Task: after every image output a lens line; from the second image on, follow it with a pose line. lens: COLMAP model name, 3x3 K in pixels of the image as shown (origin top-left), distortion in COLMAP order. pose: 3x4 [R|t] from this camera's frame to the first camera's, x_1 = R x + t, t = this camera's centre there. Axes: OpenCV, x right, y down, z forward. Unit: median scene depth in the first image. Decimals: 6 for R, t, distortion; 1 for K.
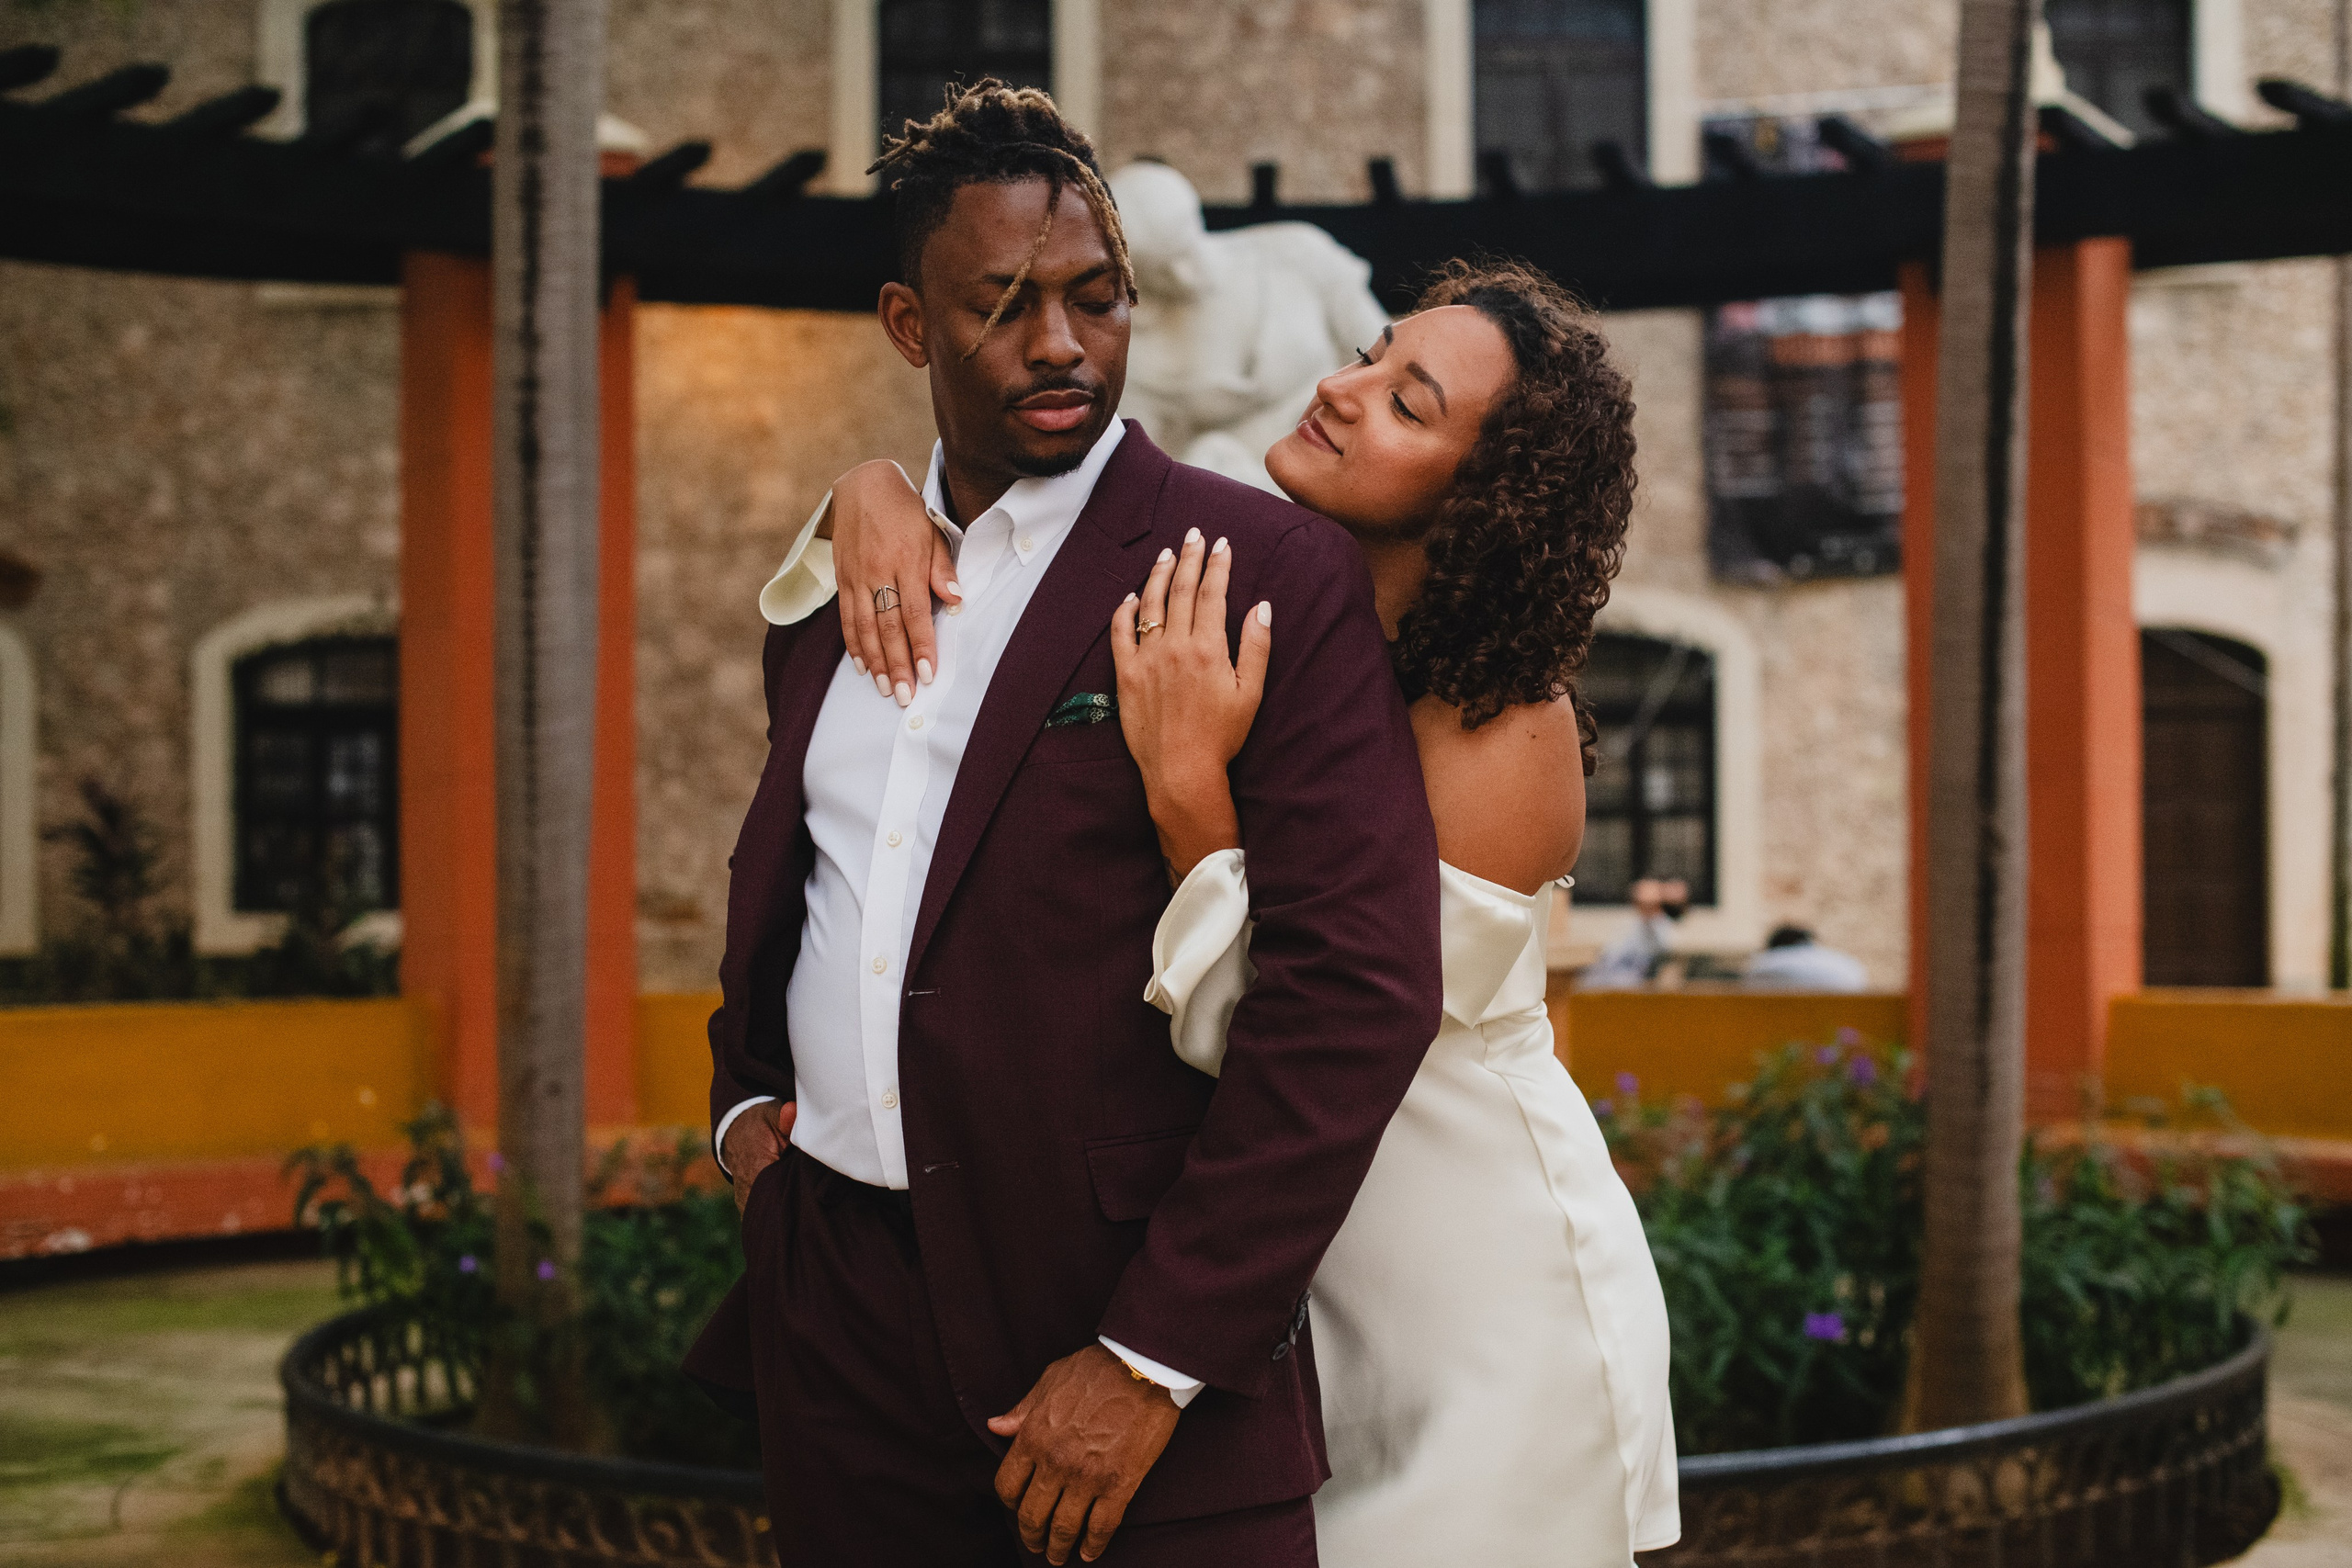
lens RADIAL K [[3323.6, 0, 1175.6], [0, 3323.6, 795.7], [0, 0, 1]] dist [-0.113198, 0.000000]
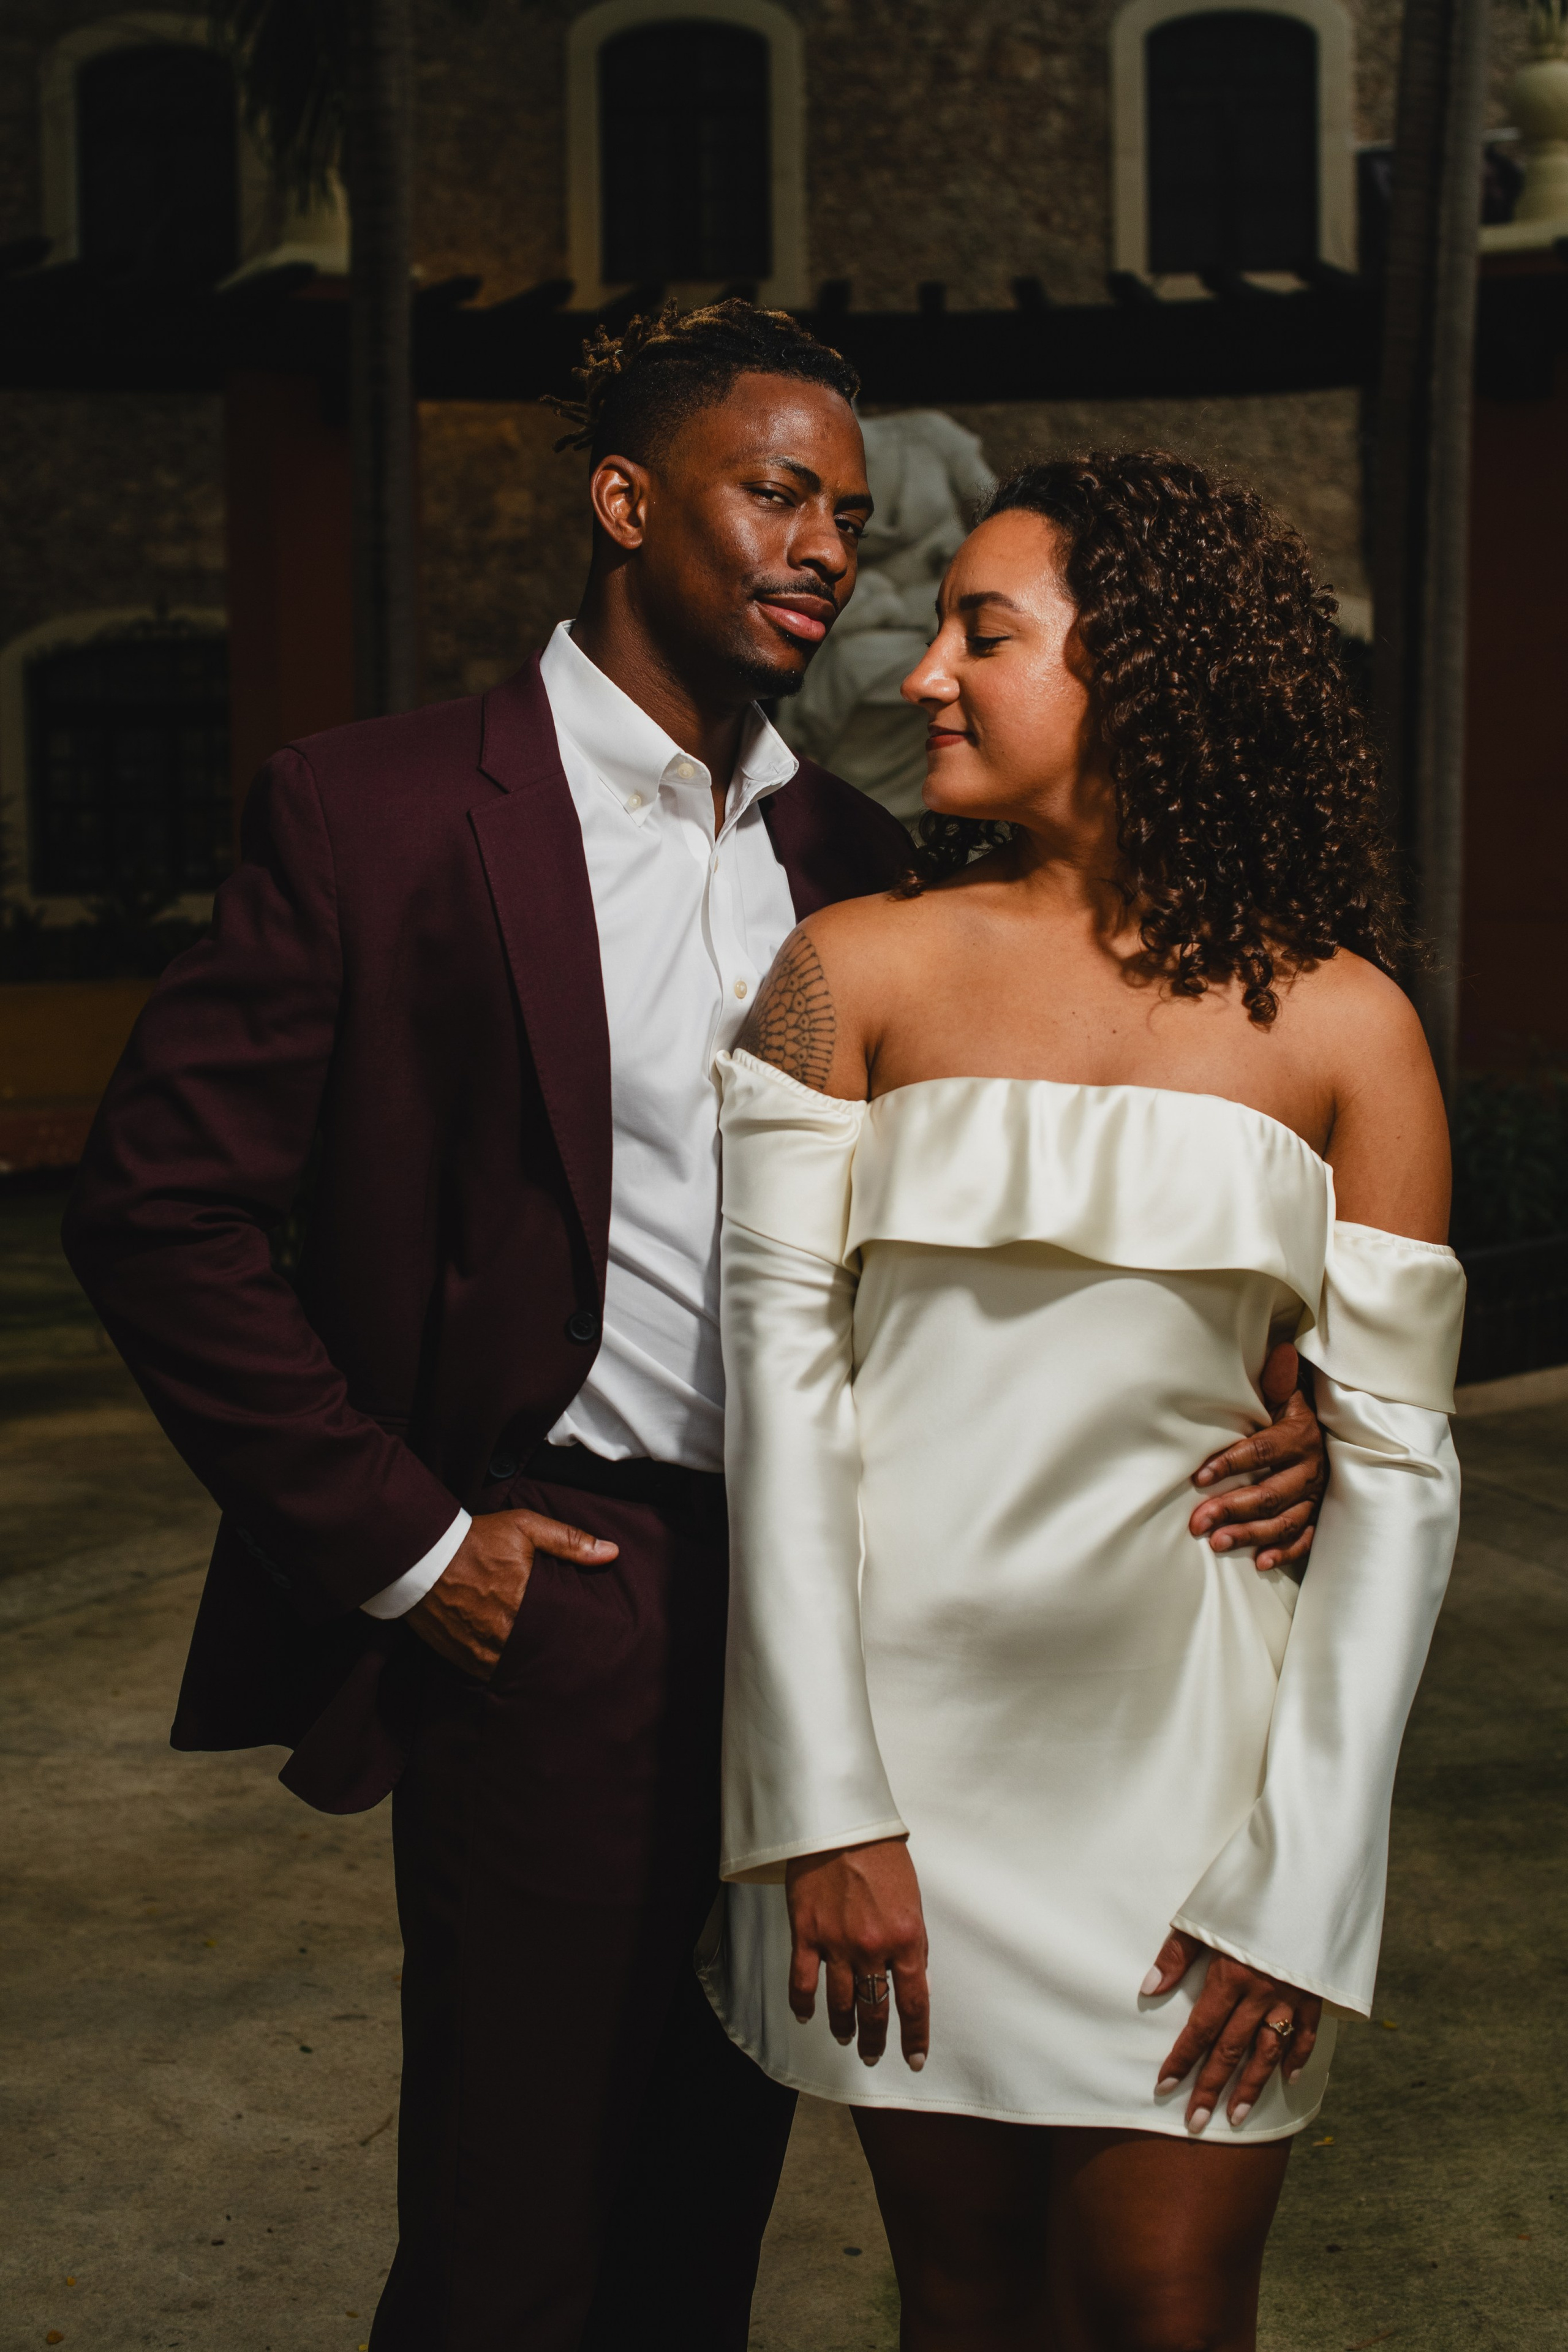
lens RADIAL K [[3410.0, 0, 781.1], [0, 3410.0, 1081.5], [0, 0, 1]] dist [-0.119406, 0.000000]
pose [[0.999275, -0.003889, -0.037869, 0.009066], [0.007614, 0.995085, 0.098732, -0.012008], [0.037298, -0.098949, 0.994393, -0.138633]]
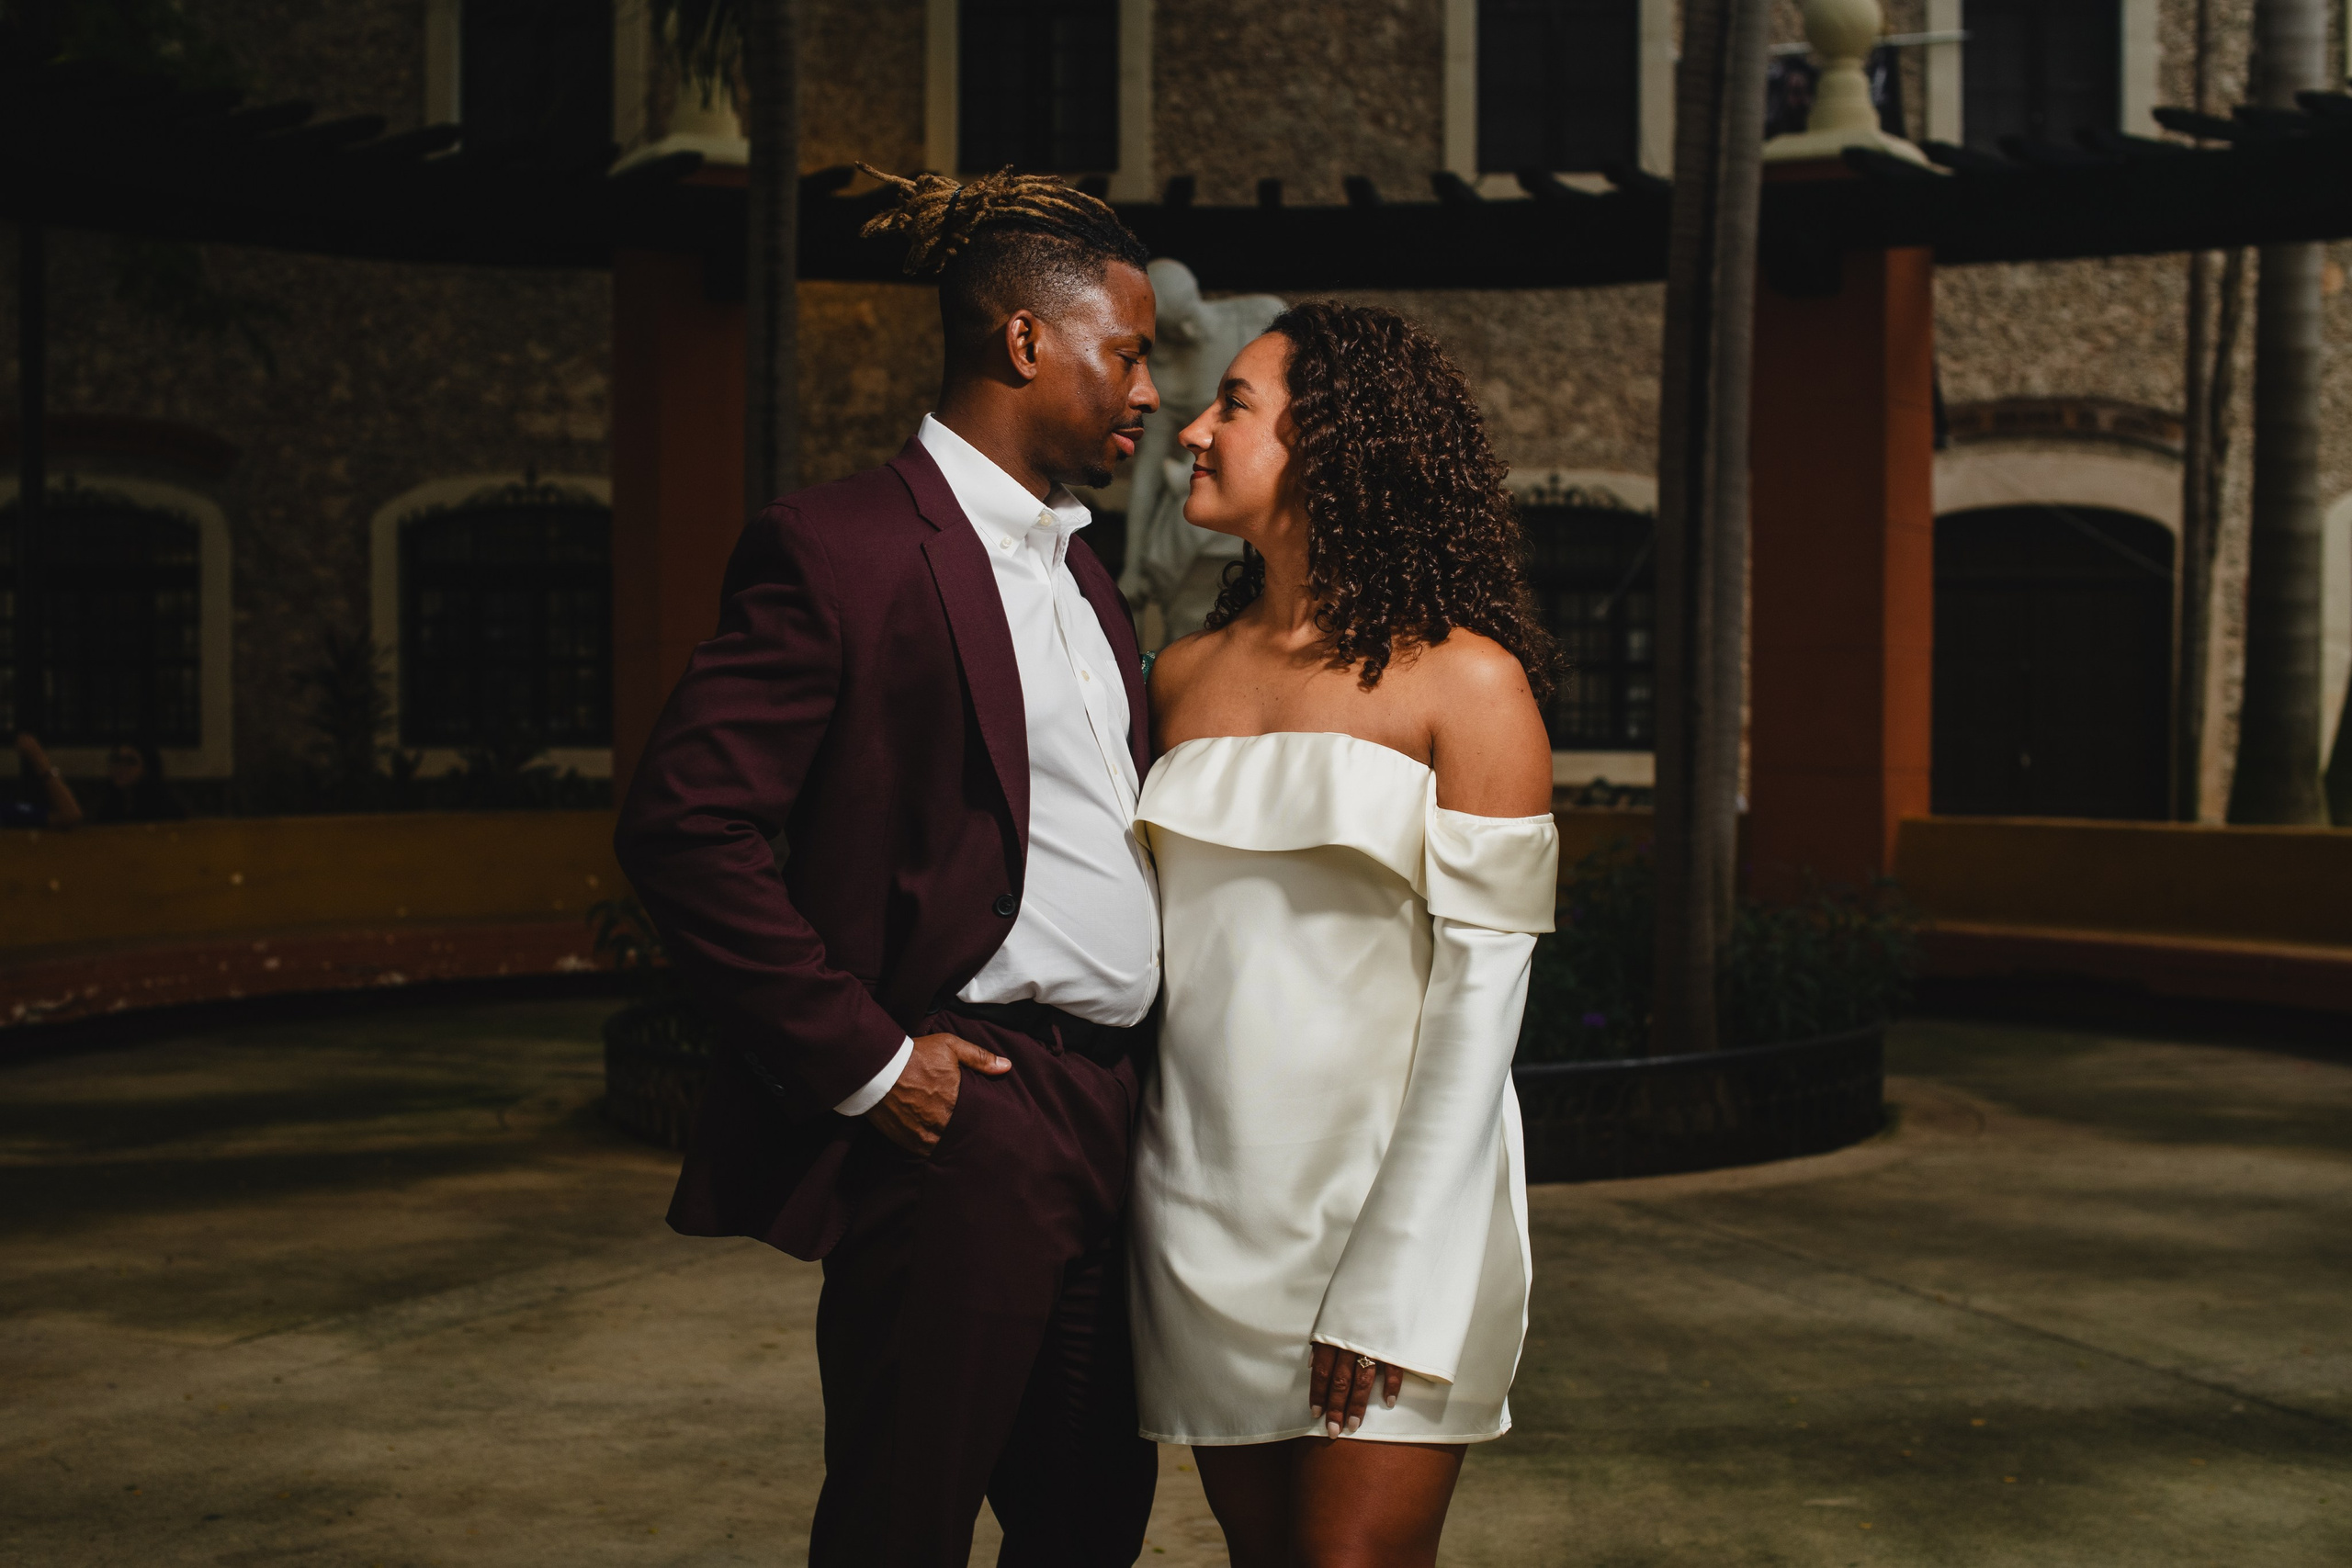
lens RADIAL K [[3409.7, 0, 1156.4], [0, 3409.7, 811.4], [0, 0, 1]] dist [-0.119406, 0.000000]
pose [[0.999644, 0.009054, -0.025080, 0.009249], [-0.007723, 0.998582, 0.052676, -0.005882], [0.025522, -0.052464, 0.998297, -0.188771]]
